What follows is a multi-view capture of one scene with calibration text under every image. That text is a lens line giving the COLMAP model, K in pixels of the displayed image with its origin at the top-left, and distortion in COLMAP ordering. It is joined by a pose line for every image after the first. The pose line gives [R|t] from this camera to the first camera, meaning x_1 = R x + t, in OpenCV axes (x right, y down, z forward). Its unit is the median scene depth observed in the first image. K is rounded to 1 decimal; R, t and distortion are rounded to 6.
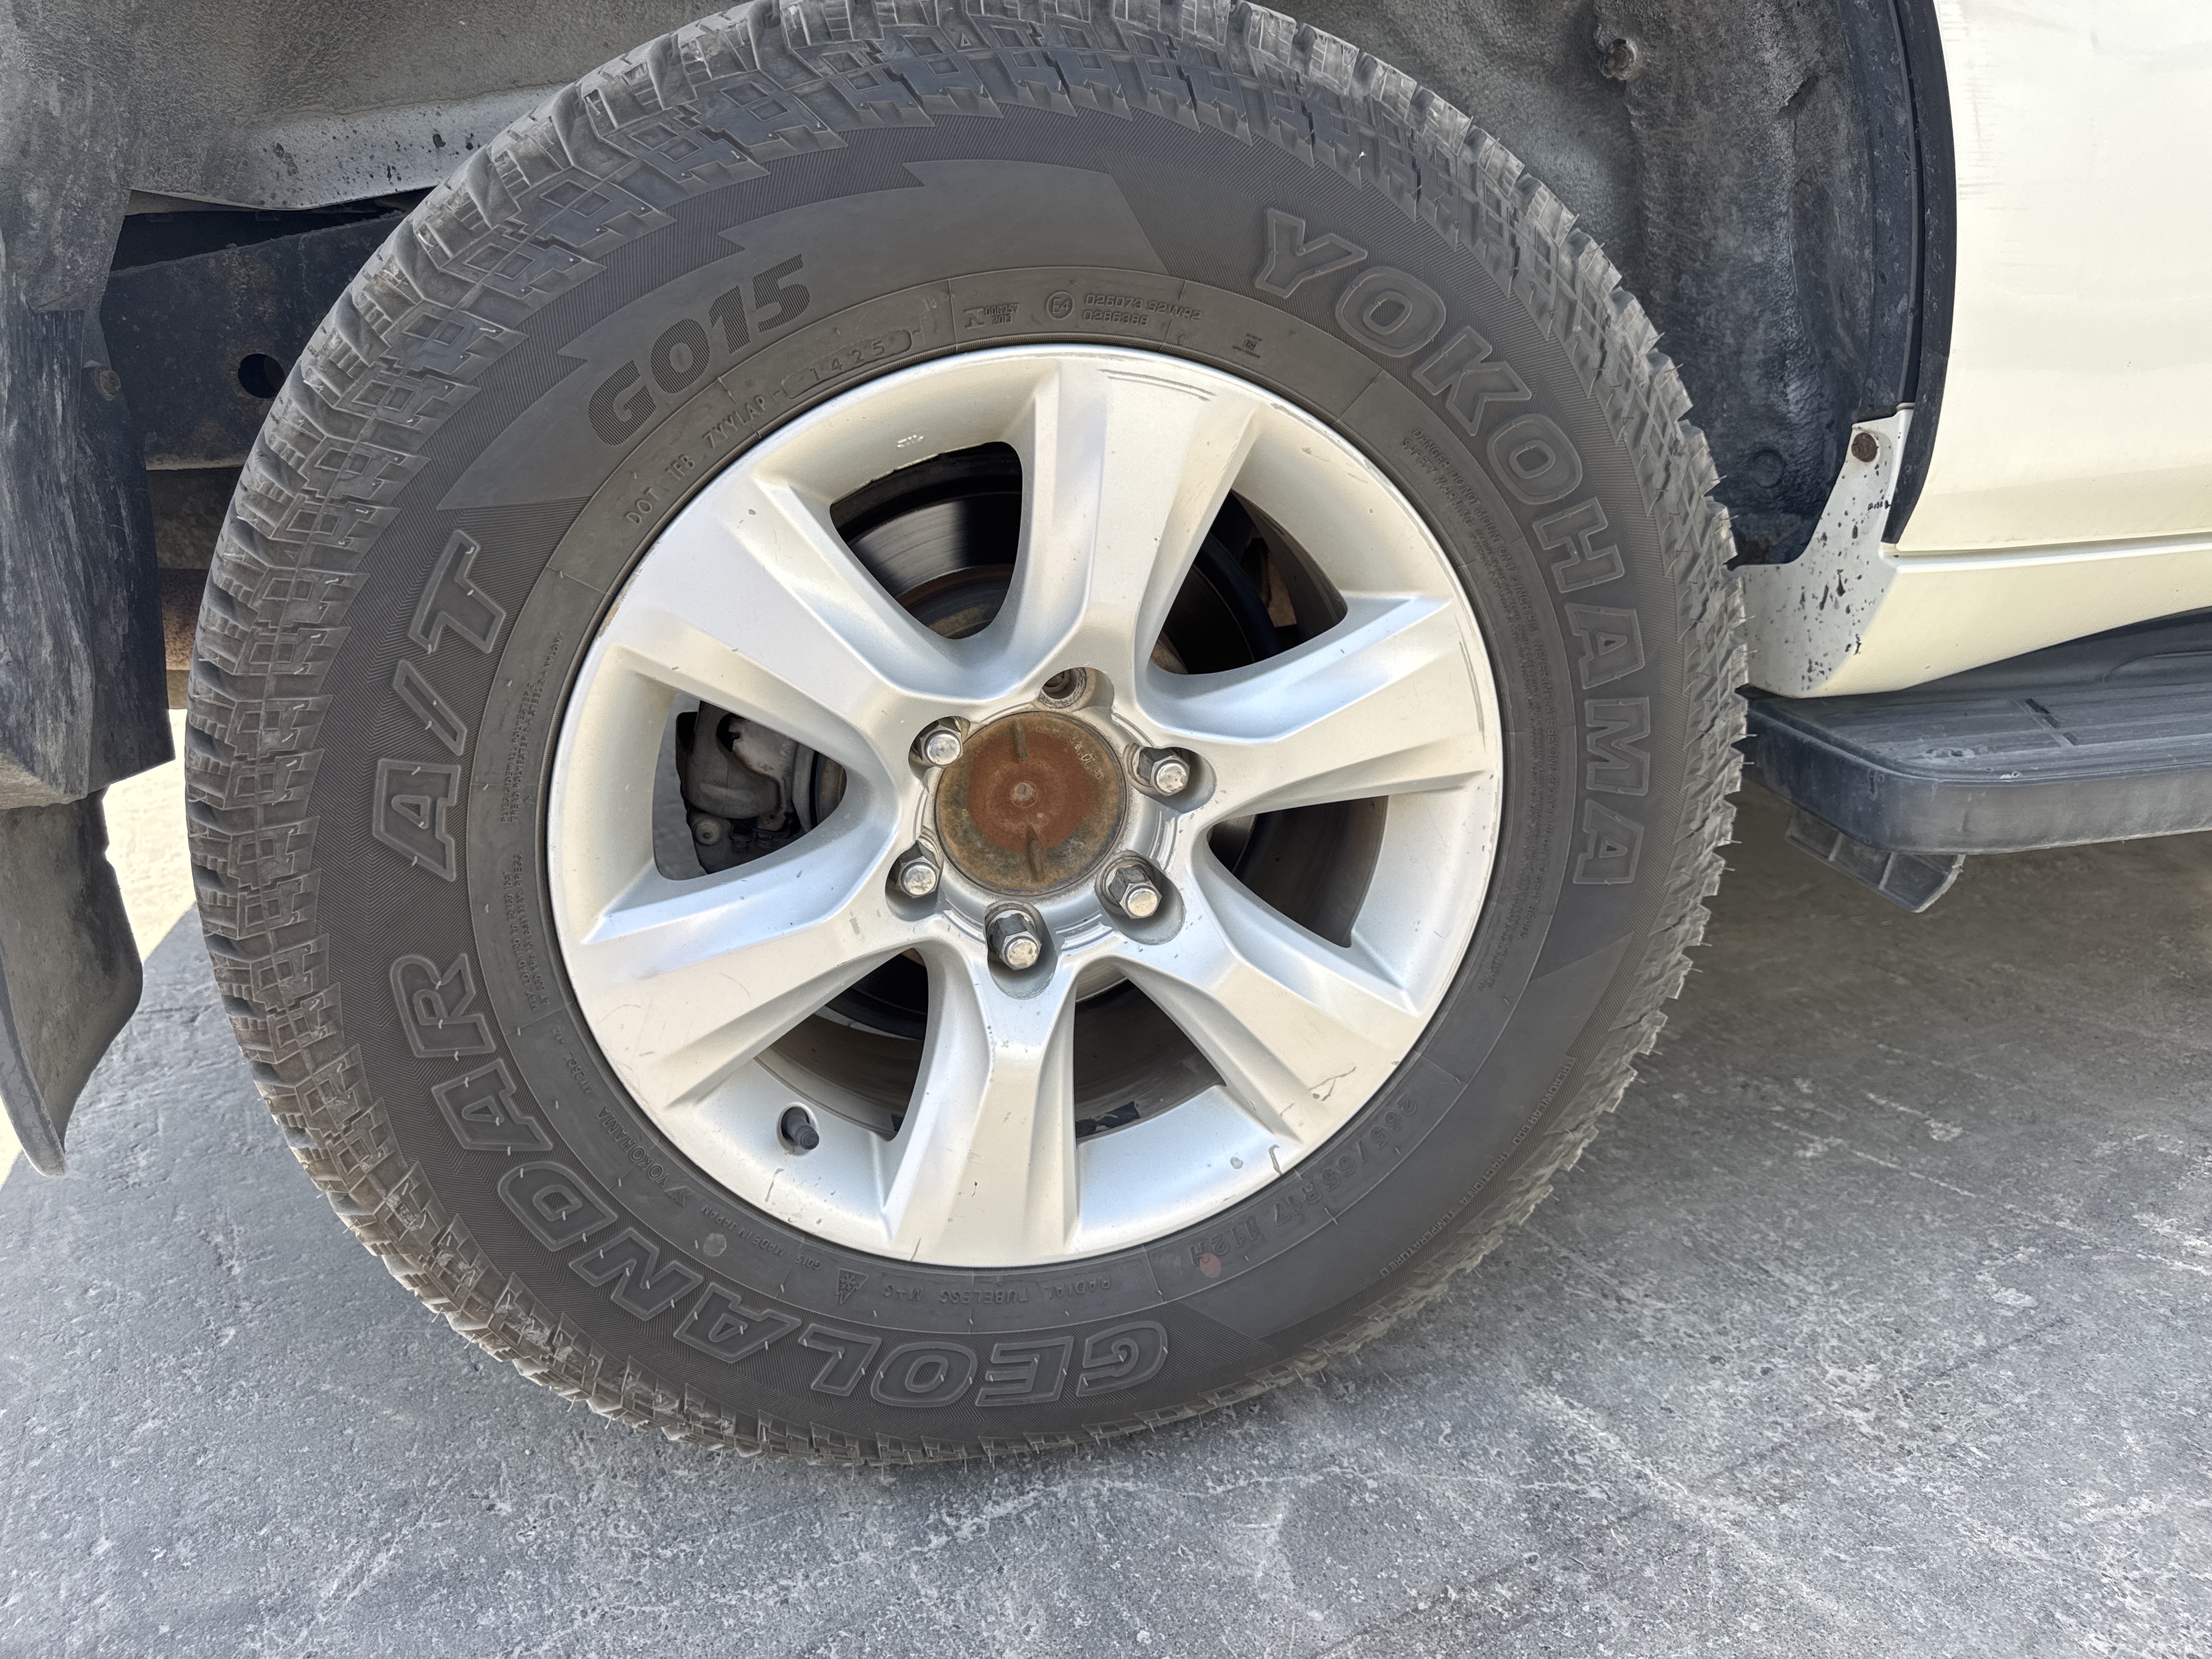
lens RADIAL K [[1551.7, 0, 1106.0], [0, 1551.7, 829.5], [0, 0, 1]] dist [0.069787, -0.001126]
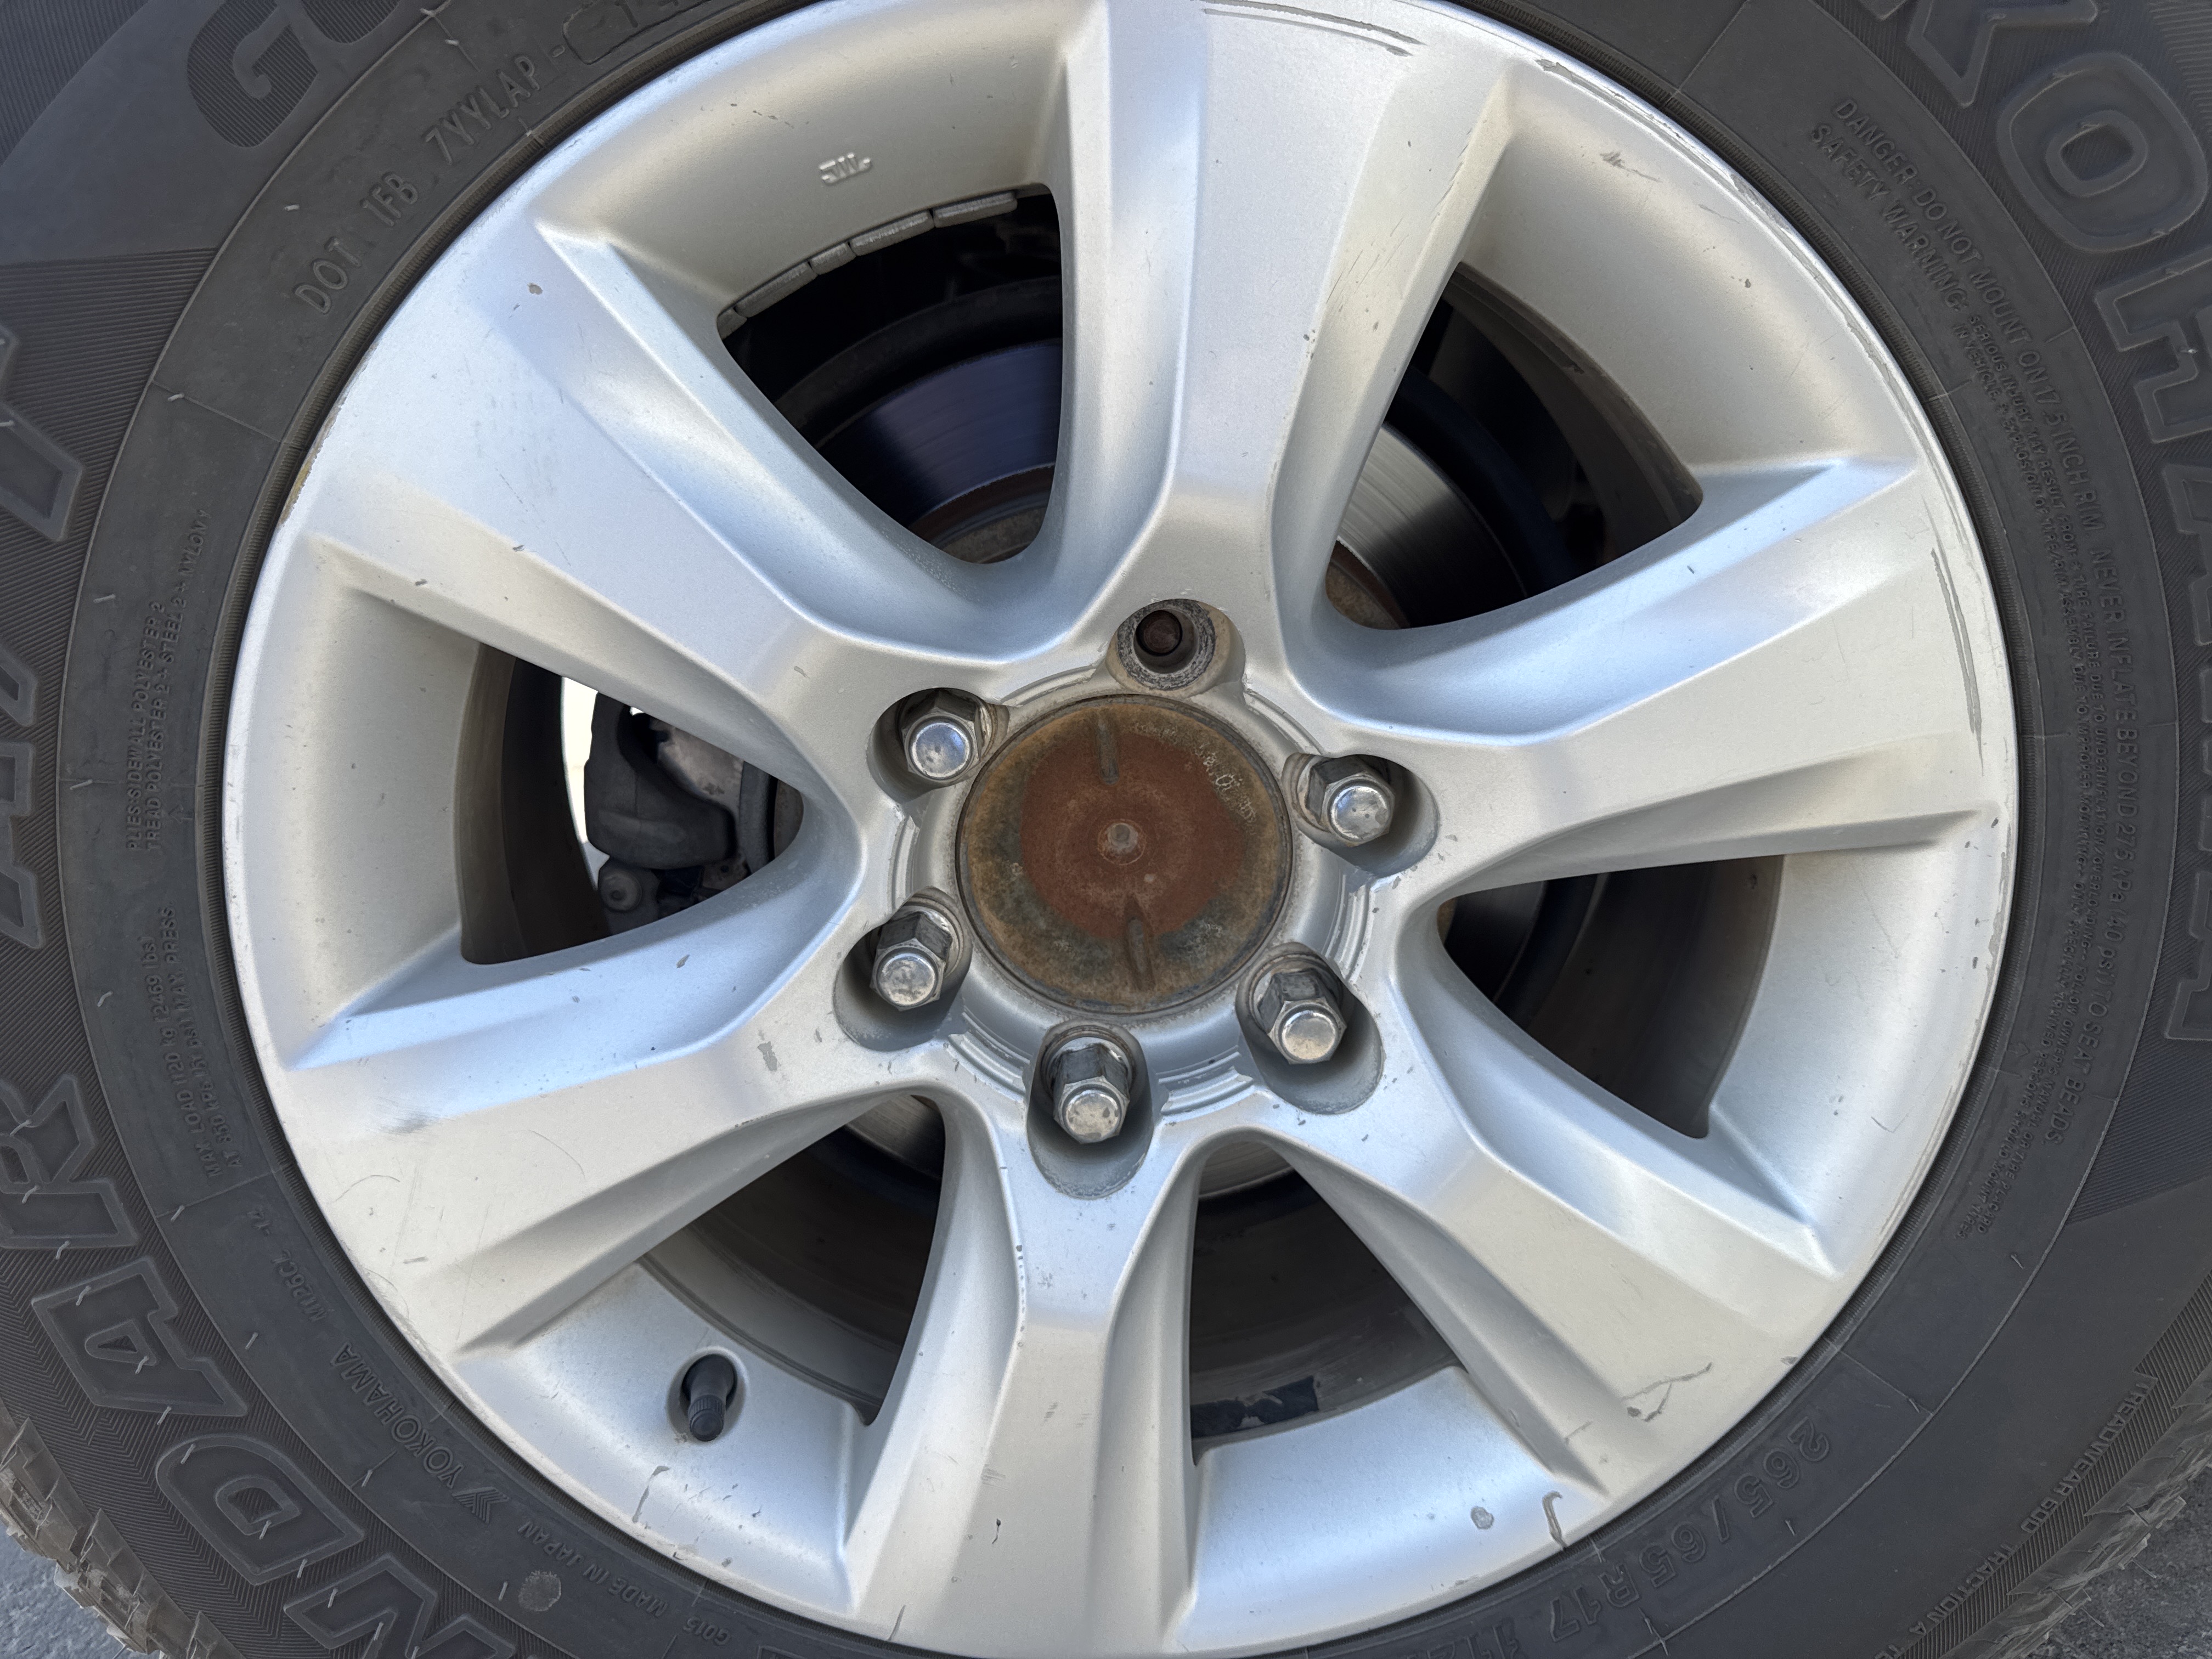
lens RADIAL K [[1607.7, 0, 1106.0], [0, 1607.7, 829.5], [0, 0, 1]] dist [0.036180, -0.063585]
pose [[0.975966, 0.019907, -0.217014, 0.078887], [-0.033388, 0.997721, -0.058631, 0.009359], [0.215352, 0.064467, 0.974406, 0.425023]]
